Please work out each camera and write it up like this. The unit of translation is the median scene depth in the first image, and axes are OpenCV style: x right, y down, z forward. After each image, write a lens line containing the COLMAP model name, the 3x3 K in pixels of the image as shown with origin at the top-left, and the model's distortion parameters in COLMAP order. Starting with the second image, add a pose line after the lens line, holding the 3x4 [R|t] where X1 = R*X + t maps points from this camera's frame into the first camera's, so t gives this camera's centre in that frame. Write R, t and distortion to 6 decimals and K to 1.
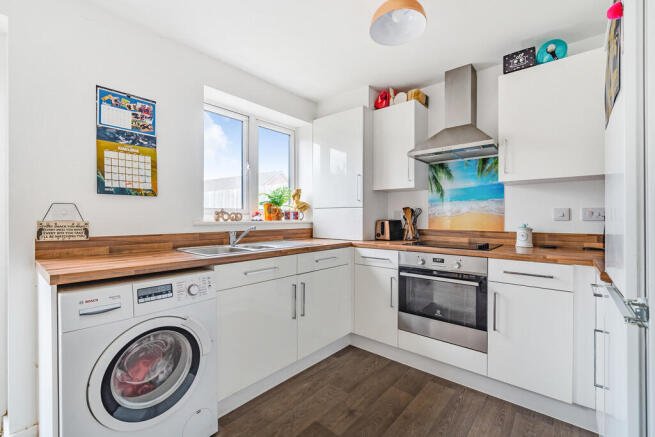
lens RADIAL K [[281.7, 0, 327.5], [0, 281.7, 218.5], [0, 0, 1]] dist [-0.001076, -0.000248]
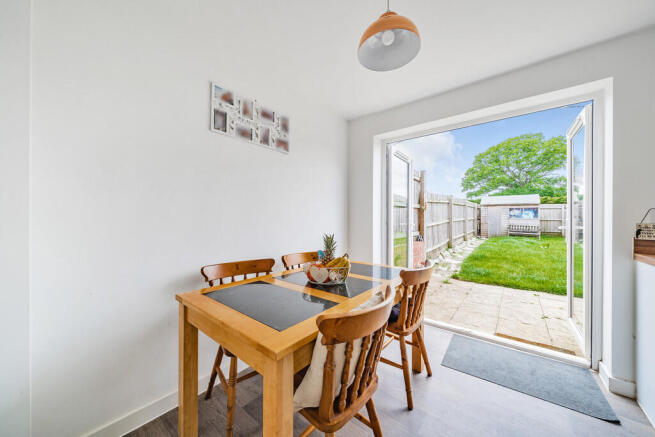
lens RADIAL K [[237.7, 0, 327.5], [0, 237.7, 218.5], [0, 0, 1]] dist [-0.001881, -0.000254]
pose [[0.022298, -0.006809, -0.999728, 0.007802], [-0.010033, 0.999925, -0.007034, 0.007335], [0.999701, 0.010187, 0.022228, -0.349240]]
